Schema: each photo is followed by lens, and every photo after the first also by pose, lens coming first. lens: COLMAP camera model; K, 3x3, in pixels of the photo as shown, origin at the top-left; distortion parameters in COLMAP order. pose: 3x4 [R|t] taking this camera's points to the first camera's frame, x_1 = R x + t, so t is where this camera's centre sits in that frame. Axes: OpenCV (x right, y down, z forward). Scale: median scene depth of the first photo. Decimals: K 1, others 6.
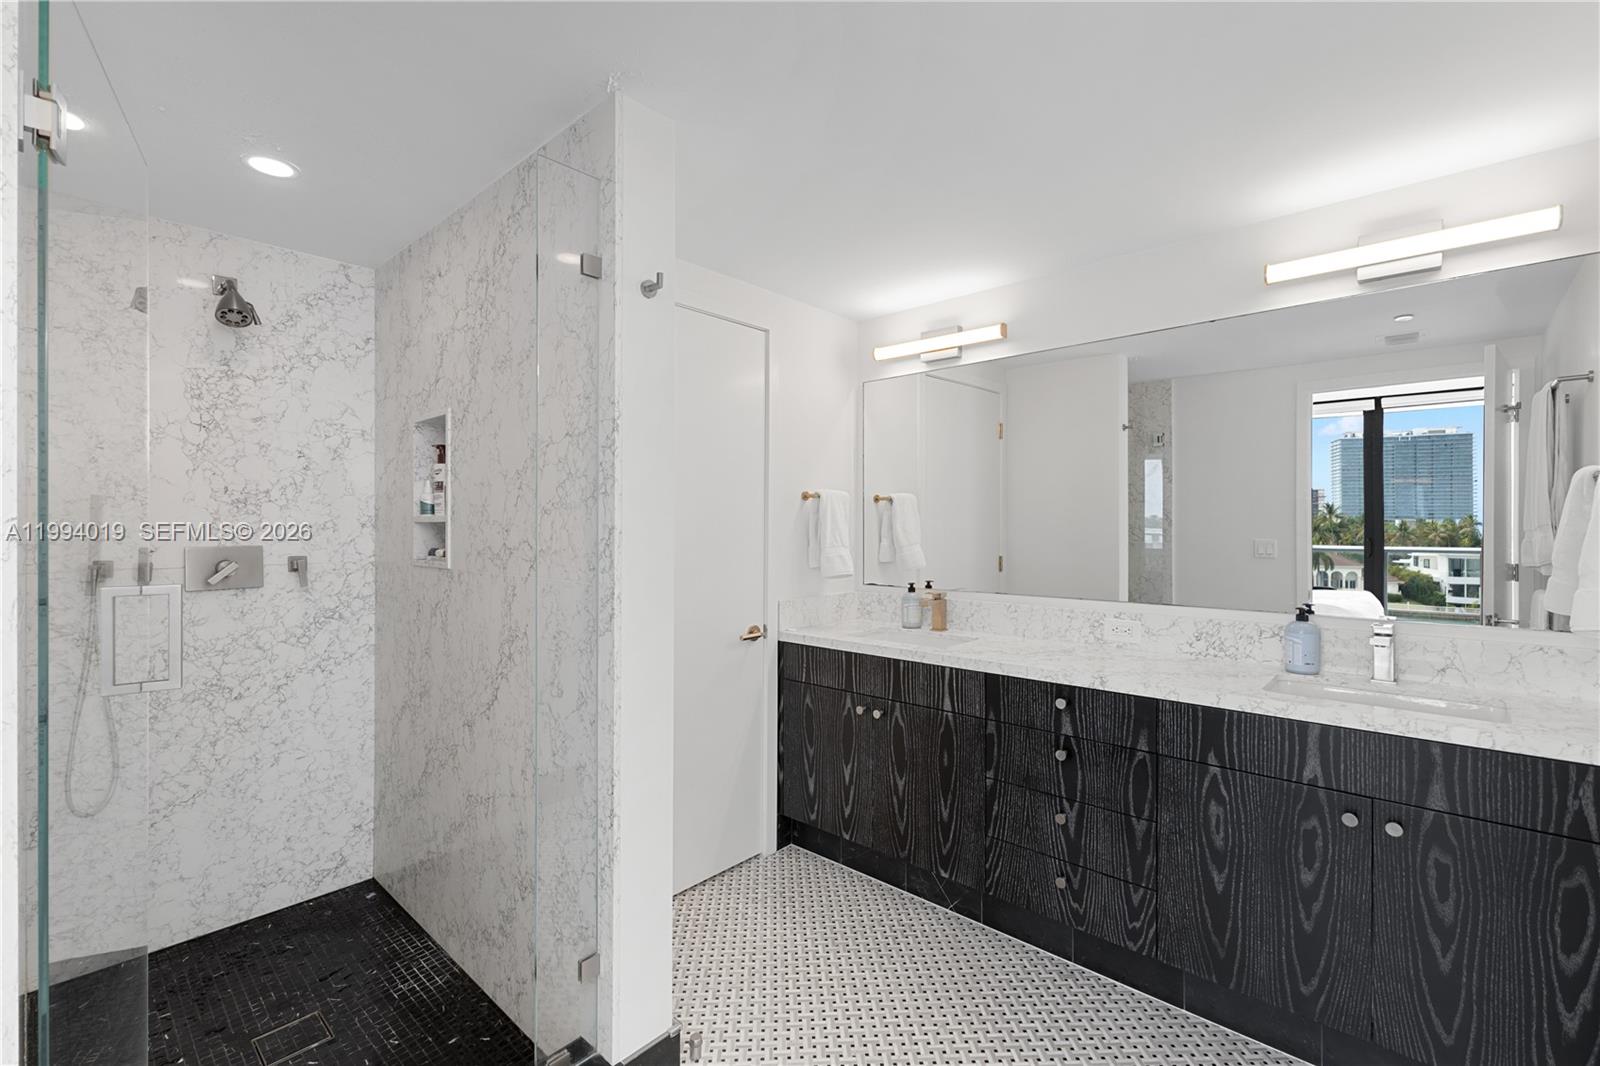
lens RADIAL K [[709.1, 0, 799.4], [0, 709.1, 526.9], [0, 0, 1]] dist [0.017024, -0.000165]
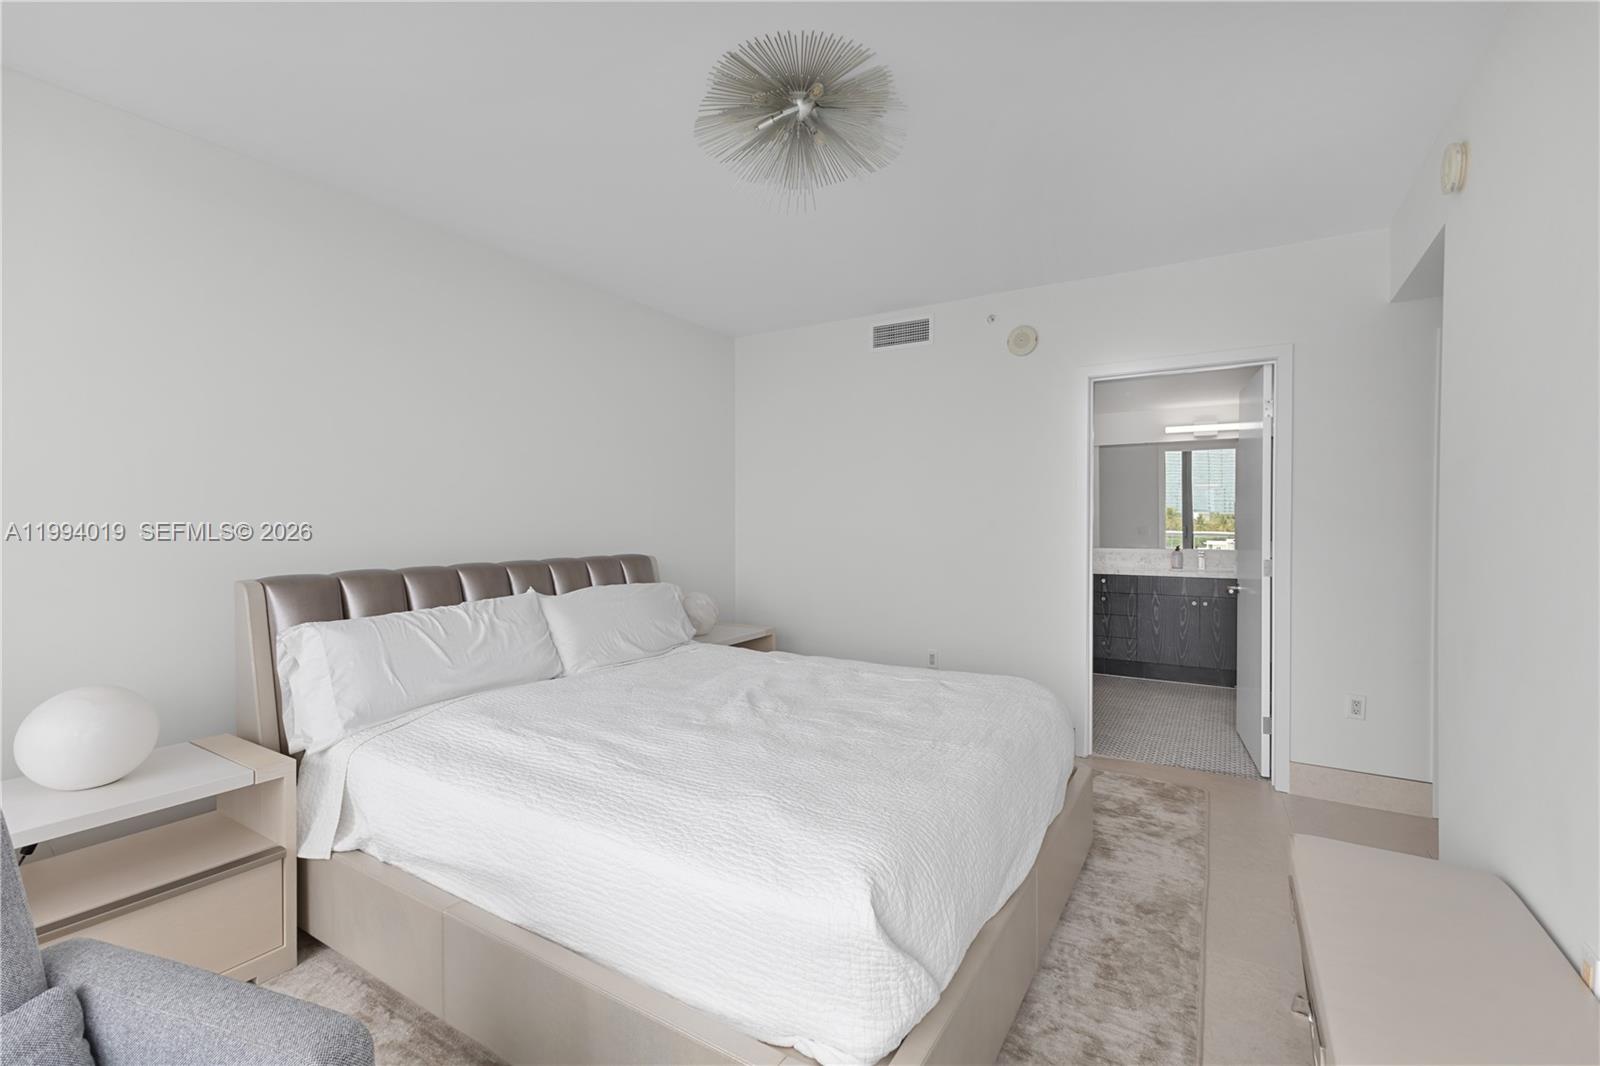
lens RADIAL K [[694.7, 0, 811.8], [0, 694.7, 537.0], [0, 0, 1]] dist [0.013873, 0.000010]
pose [[0.981661, -0.013785, 0.190133, -1.477772], [0.010262, 0.999757, 0.019505, 0.006564], [-0.190356, -0.017197, 0.981564, -1.711650]]
